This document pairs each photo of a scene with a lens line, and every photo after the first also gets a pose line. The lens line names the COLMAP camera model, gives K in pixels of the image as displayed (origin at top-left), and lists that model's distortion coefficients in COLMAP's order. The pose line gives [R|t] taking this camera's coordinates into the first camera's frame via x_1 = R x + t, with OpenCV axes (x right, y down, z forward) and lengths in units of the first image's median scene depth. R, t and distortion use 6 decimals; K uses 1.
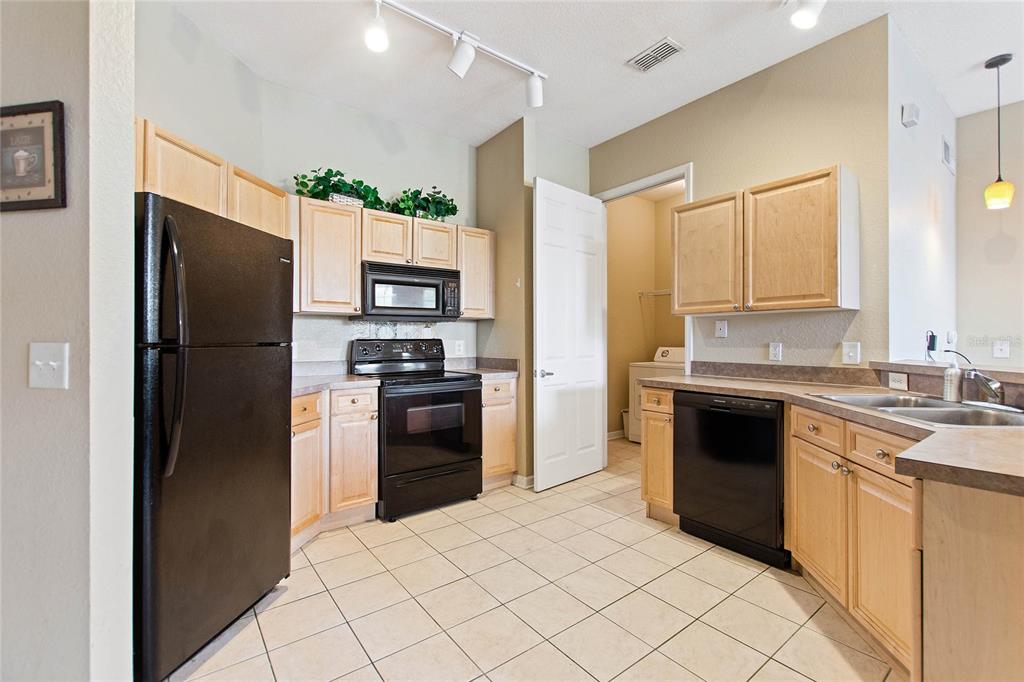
lens RADIAL K [[449.8, 0, 513.6], [0, 449.8, 340.4], [0, 0, 1]] dist [-0.000921, -0.004909]
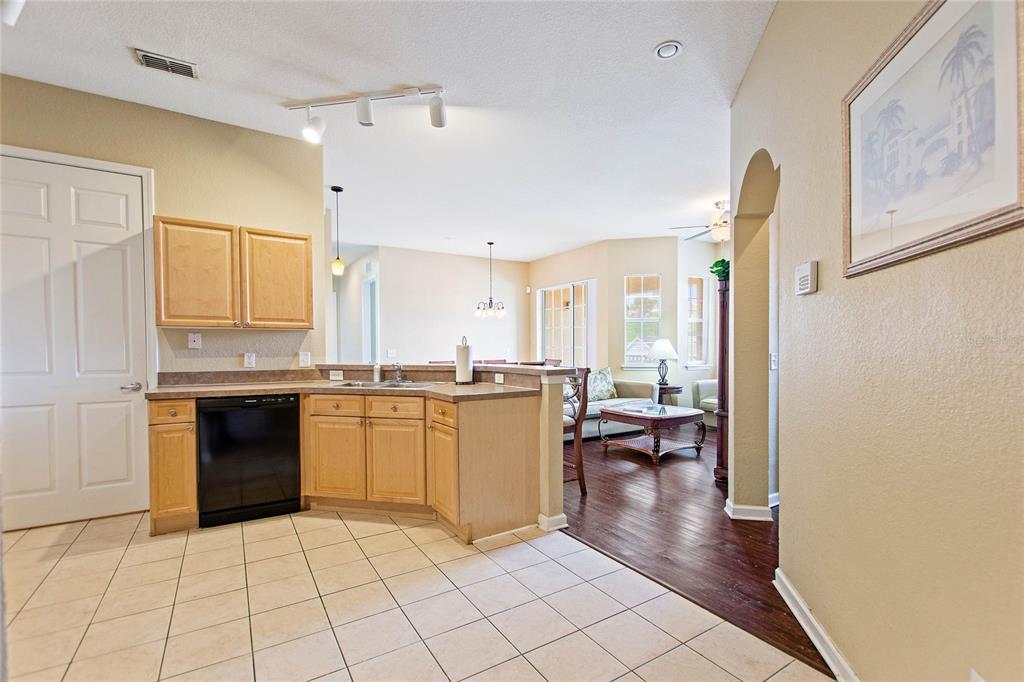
lens RADIAL K [[449.8, 0, 528.7], [0, 449.8, 355.2], [0, 0, 1]] dist [-0.000921, -0.004909]
pose [[0.070899, -0.014761, 0.997374, -0.649937], [0.002784, 0.999890, 0.014601, -0.005260], [-0.997480, 0.001742, 0.070932, 0.142616]]
